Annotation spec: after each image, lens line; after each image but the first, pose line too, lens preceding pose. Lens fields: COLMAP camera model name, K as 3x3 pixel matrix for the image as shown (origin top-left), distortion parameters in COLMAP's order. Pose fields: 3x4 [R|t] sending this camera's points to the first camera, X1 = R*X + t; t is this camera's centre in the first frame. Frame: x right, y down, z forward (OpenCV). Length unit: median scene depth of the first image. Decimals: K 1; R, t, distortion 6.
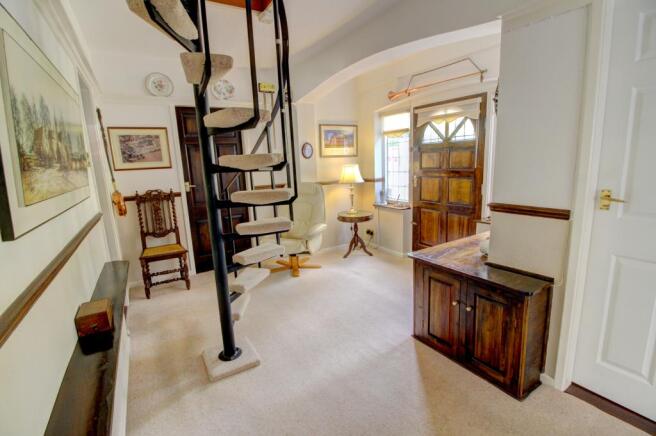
lens RADIAL K [[309.7, 0, 330.4], [0, 309.7, 216.4], [0, 0, 1]] dist [-0.001551, -0.000670]
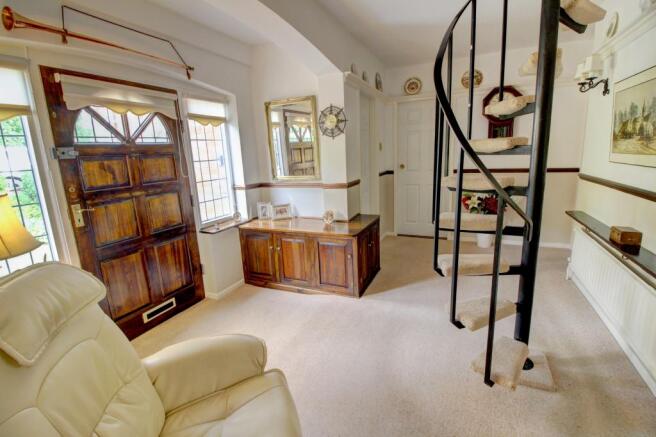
lens RADIAL K [[309.7, 0, 330.4], [0, 309.7, 216.9], [0, 0, 1]] dist [-0.001551, -0.000670]
pose [[-0.561810, -0.105449, 0.820518, -0.433052], [0.216291, 0.938620, 0.268722, -0.182497], [-0.798491, 0.328441, -0.504519, 1.063644]]
